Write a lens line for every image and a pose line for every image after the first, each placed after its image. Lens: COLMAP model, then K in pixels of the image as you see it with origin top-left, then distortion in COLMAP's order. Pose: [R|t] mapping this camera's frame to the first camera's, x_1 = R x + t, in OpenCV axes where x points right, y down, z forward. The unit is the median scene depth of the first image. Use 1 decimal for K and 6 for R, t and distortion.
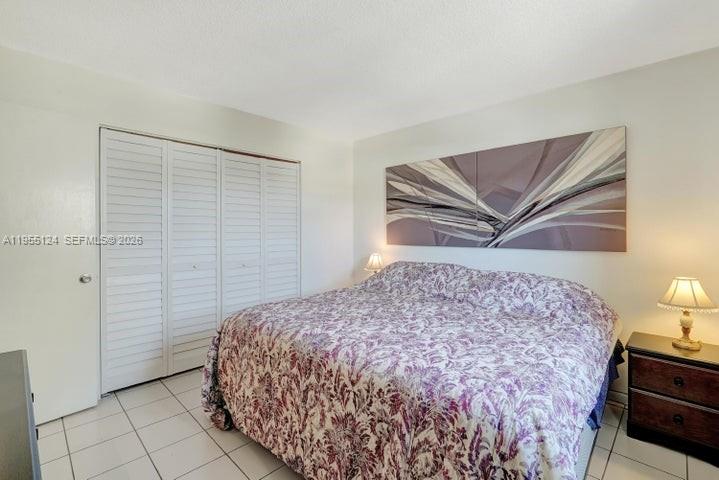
lens RADIAL K [[324.9, 0, 357.2], [0, 324.9, 230.3], [0, 0, 1]] dist [-0.002674, -0.000254]
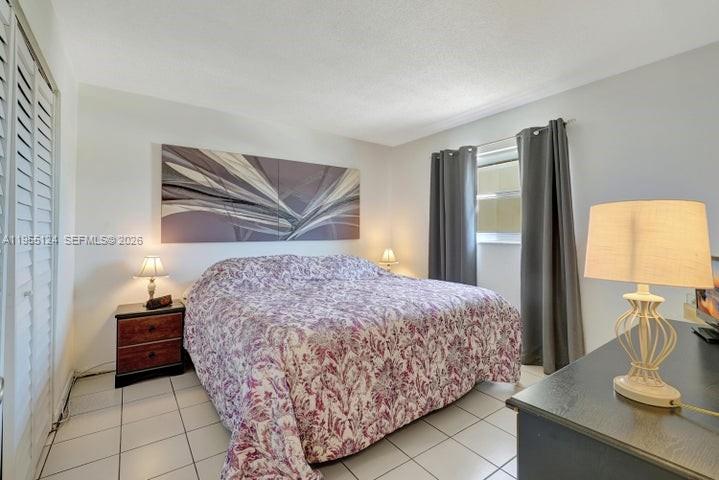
lens RADIAL K [[324.9, 0, 357.2], [0, 324.9, 230.3], [0, 0, 1]] dist [-0.002674, -0.000254]
pose [[0.186817, 0.007078, 0.982369, -0.703533], [0.002232, 0.999968, -0.007630, 0.023784], [-0.982392, 0.003618, 0.186795, 0.489653]]
